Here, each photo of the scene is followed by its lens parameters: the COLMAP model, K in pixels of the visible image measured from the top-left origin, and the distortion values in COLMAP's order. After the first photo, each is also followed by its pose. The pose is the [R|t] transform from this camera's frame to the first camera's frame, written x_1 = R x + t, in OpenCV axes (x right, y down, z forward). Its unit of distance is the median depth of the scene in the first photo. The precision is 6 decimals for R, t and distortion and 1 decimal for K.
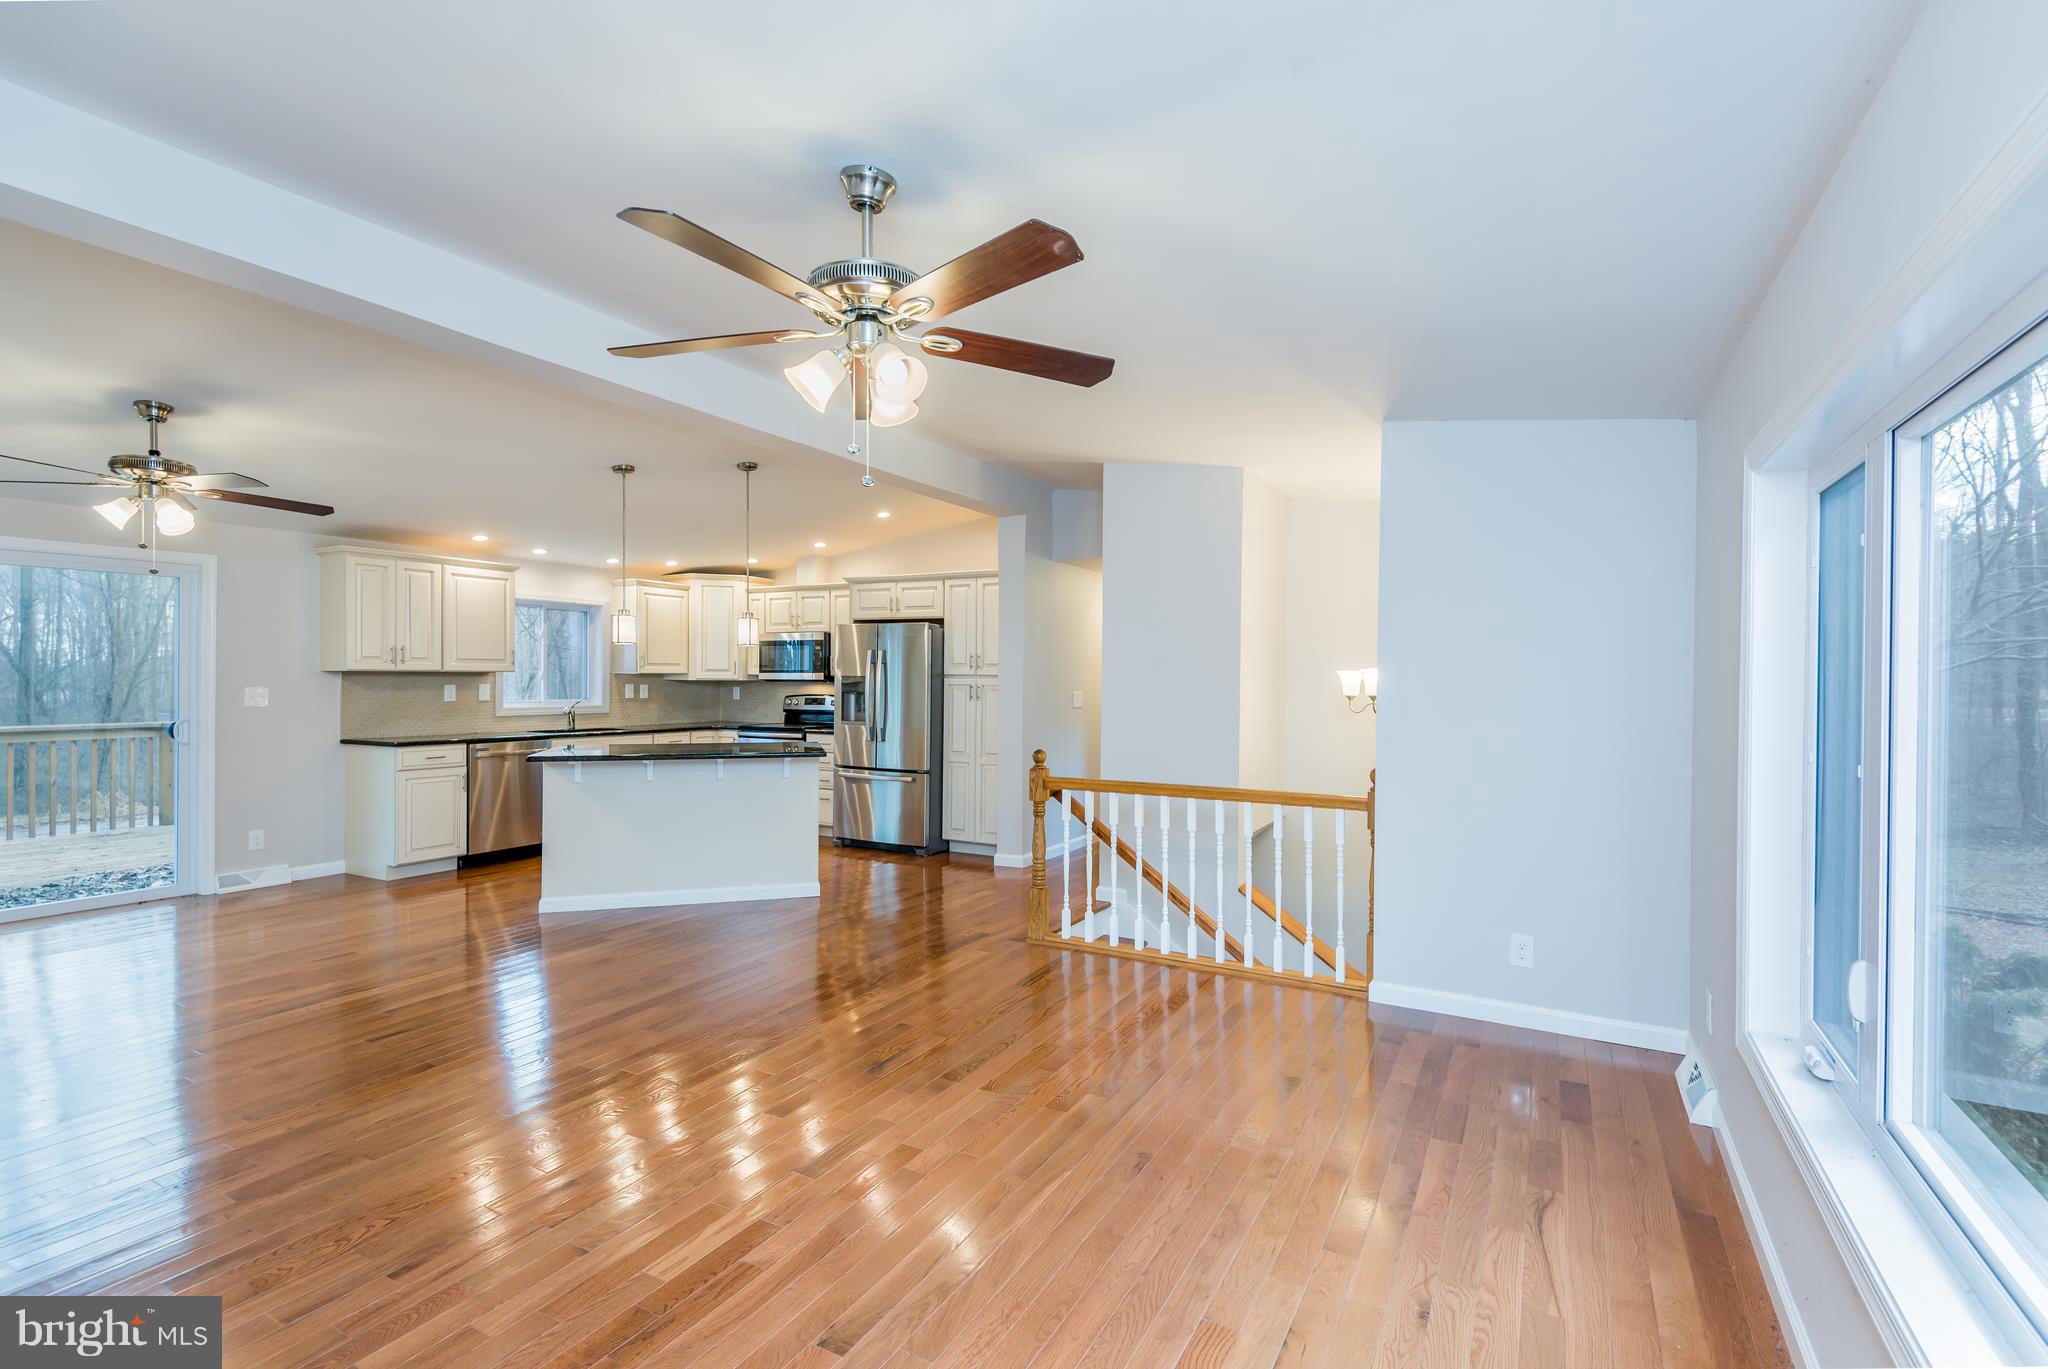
lens RADIAL K [[934.4, 0, 1050.8], [0, 934.4, 686.3], [0, 0, 1]] dist [0.000753, 0.000134]
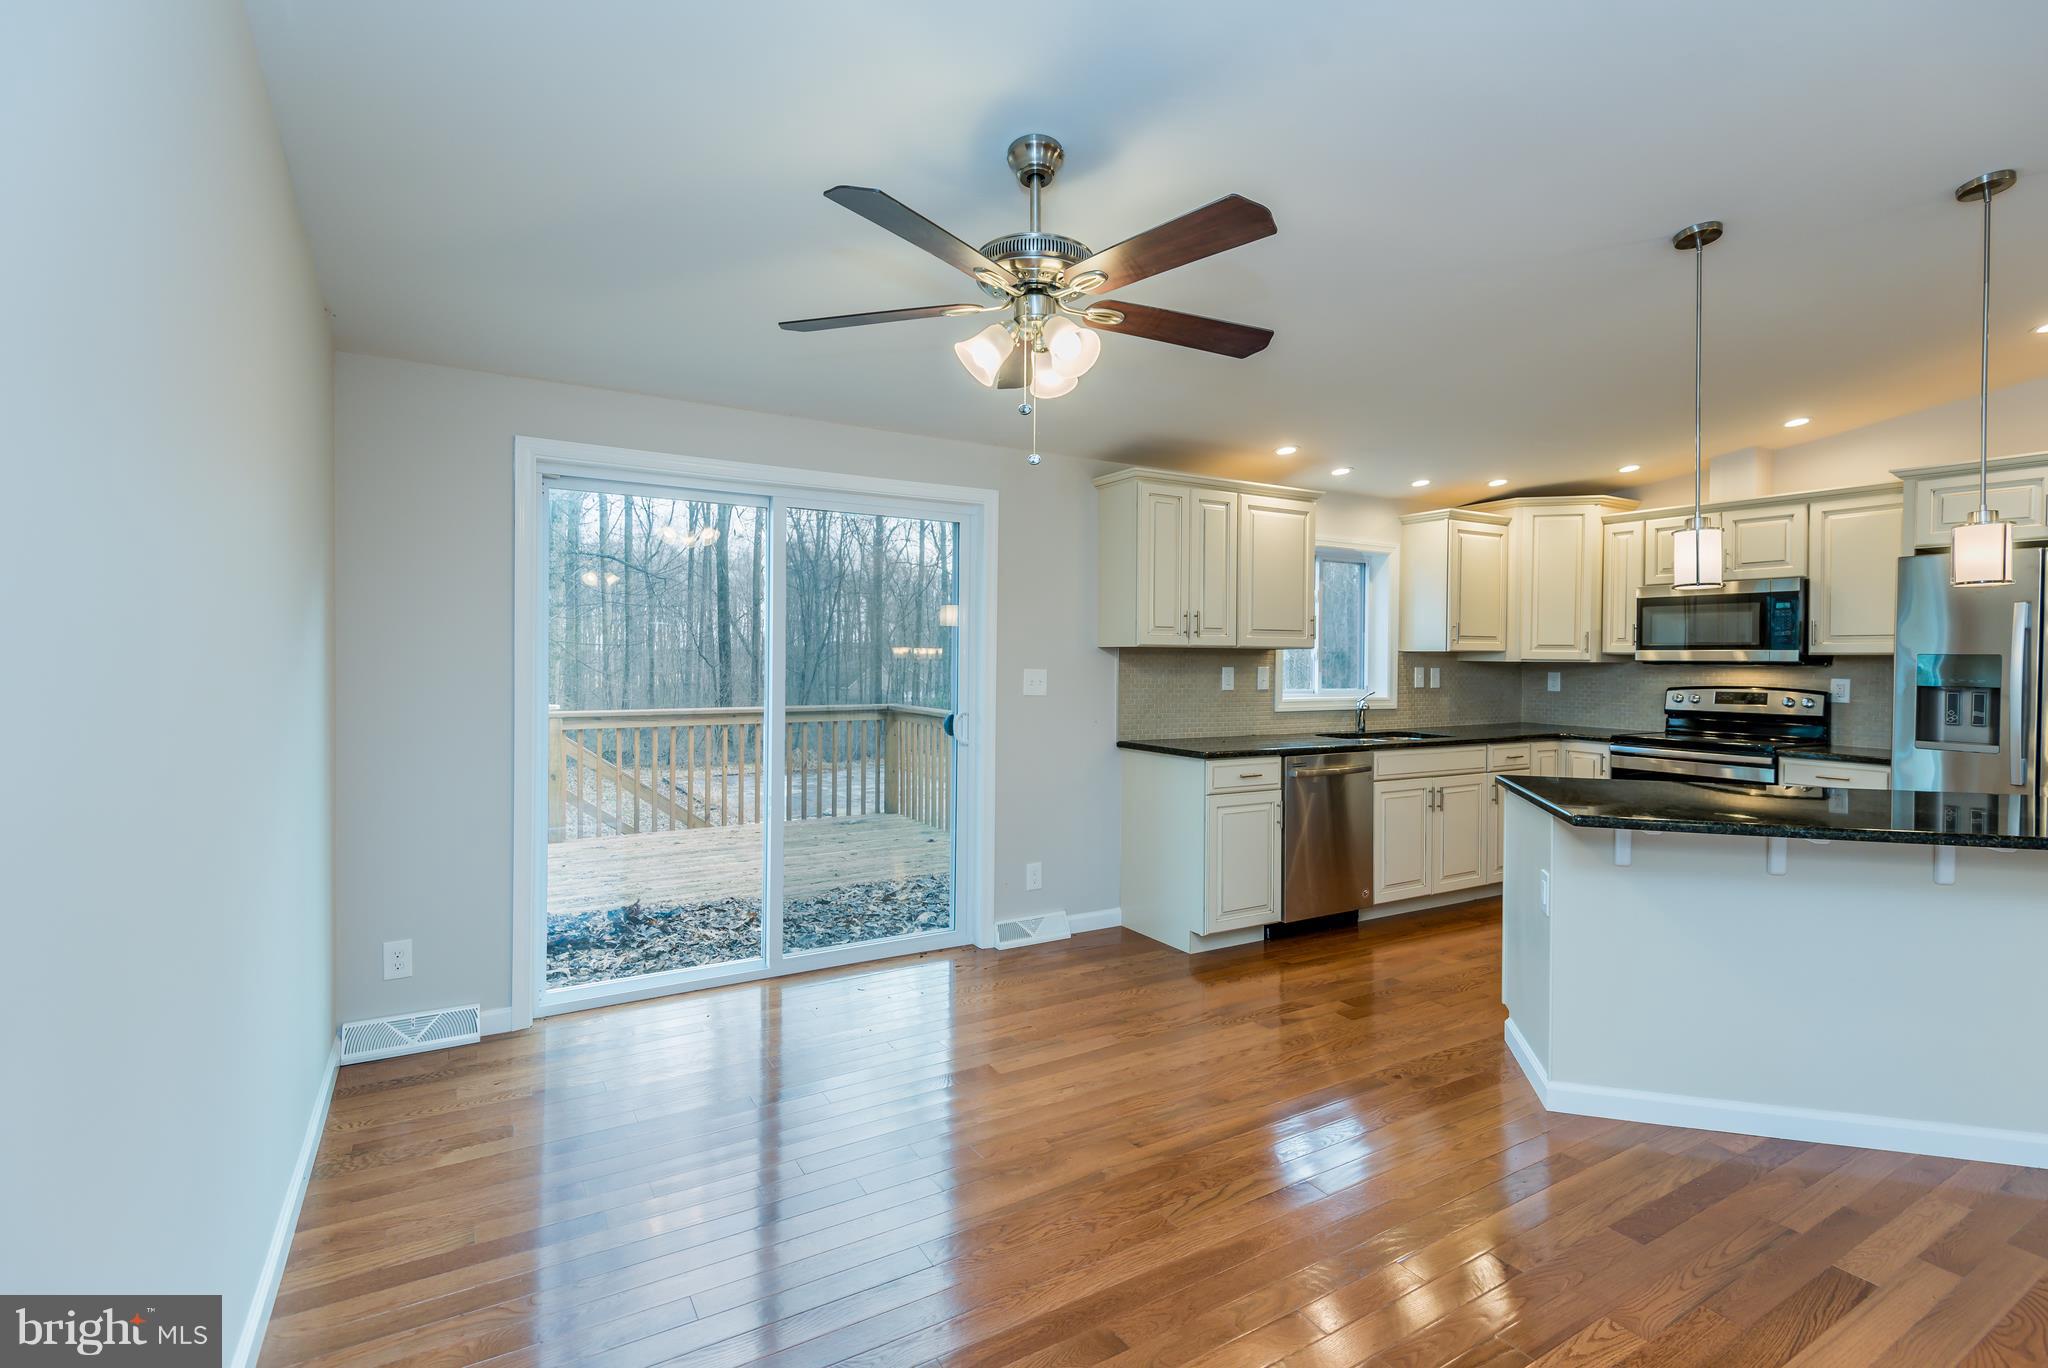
lens RADIAL K [[966.8, 0, 1017.7], [0, 966.8, 664.9], [0, 0, 1]] dist [0.009137, -0.000319]
pose [[0.846277, 0.005415, -0.532716, -0.361749], [-0.006968, 0.999975, -0.000905, -0.001366], [0.532698, 0.004478, 0.846294, 0.274295]]
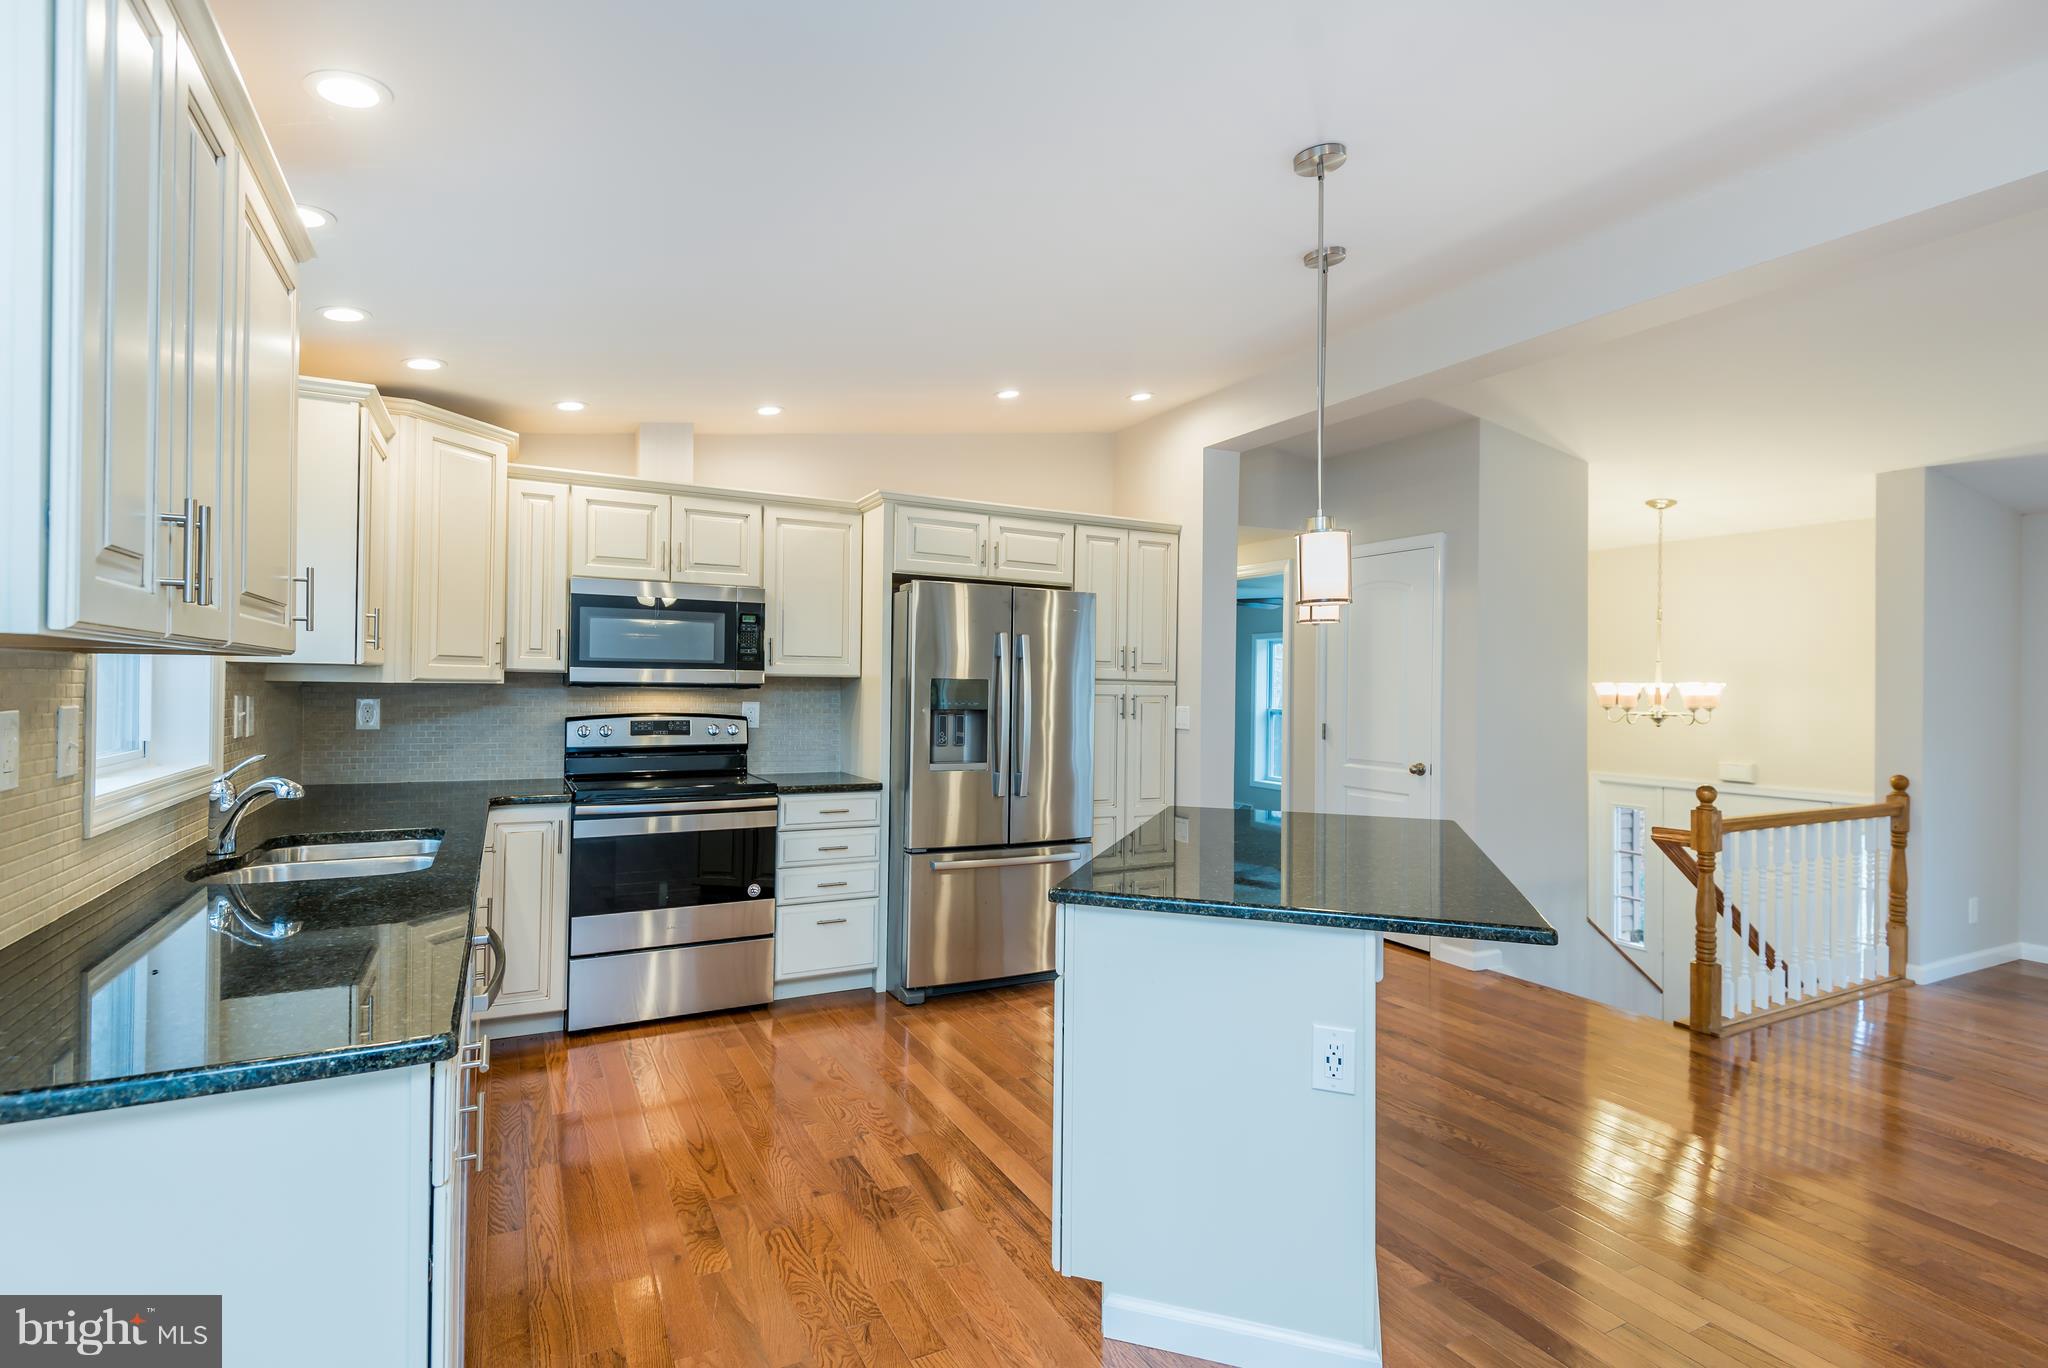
lens RADIAL K [[981.1, 0, 1016.2], [0, 981.1, 678.3], [0, 0, 1]] dist [0.040662, 0.000026]
pose [[0.566493, 0.009570, 0.824011, -0.656901], [-0.004148, 0.999953, -0.008762, -0.006607], [-0.824056, 0.001545, 0.566506, 0.650721]]
